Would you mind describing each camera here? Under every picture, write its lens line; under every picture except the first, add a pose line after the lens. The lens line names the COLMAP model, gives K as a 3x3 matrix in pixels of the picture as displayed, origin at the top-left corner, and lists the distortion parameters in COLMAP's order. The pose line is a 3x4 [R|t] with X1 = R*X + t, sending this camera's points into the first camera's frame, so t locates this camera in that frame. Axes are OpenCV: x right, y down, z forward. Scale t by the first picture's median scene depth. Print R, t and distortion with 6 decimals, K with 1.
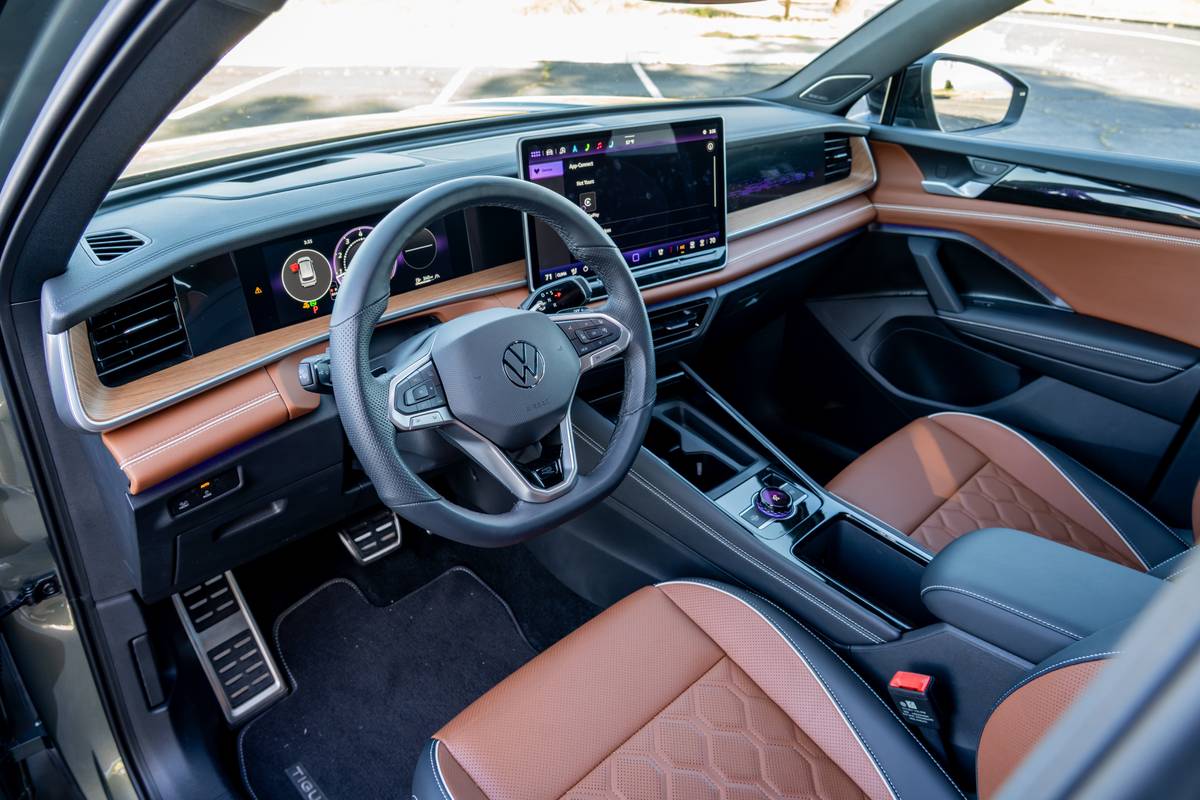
lens RADIAL K [[873.0, 0, 600.0], [0, 873.0, 400.0], [0, 0, 1]] dist [-0.009044, -0.007140]
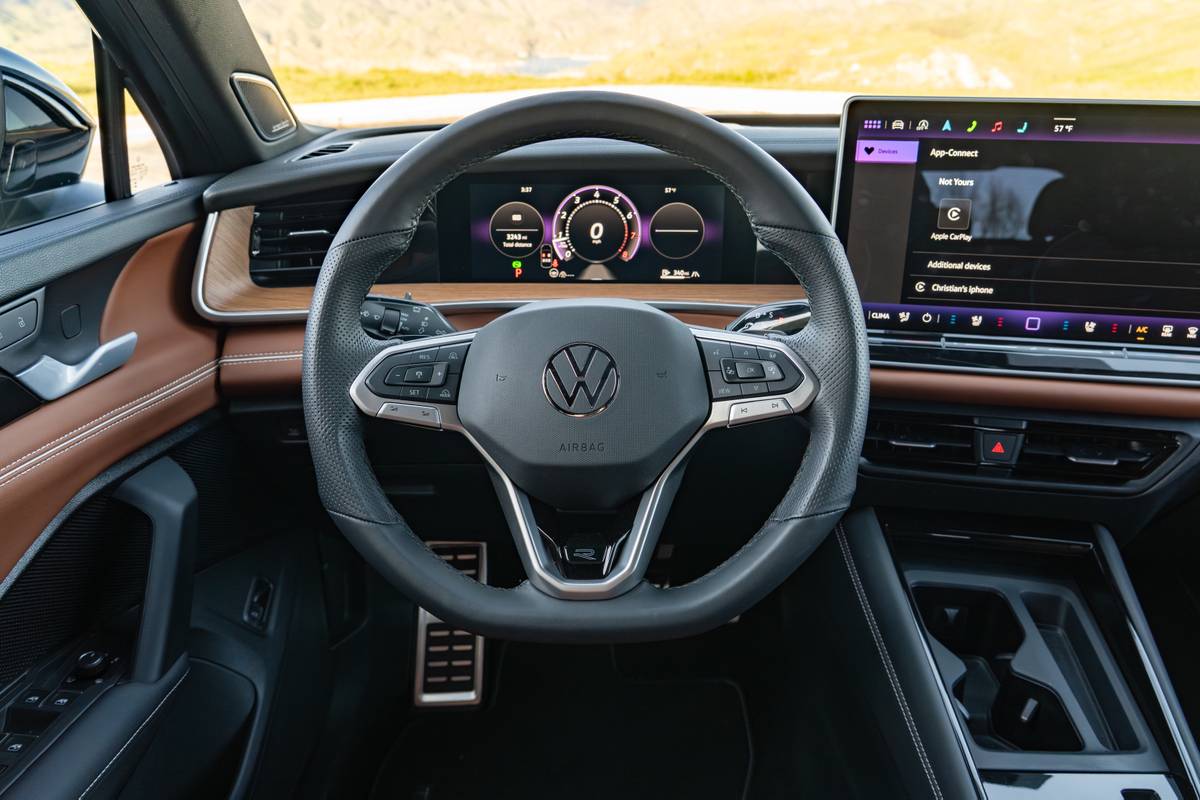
lens RADIAL K [[873.0, 0, 600.0], [0, 873.0, 400.0], [0, 0, 1]] dist [-0.009044, -0.007140]
pose [[0.682817, 0.269785, -0.678953, 0.283905], [-0.331265, 0.942629, 0.041408, -0.045144], [0.651172, 0.196639, 0.733013, 0.422264]]
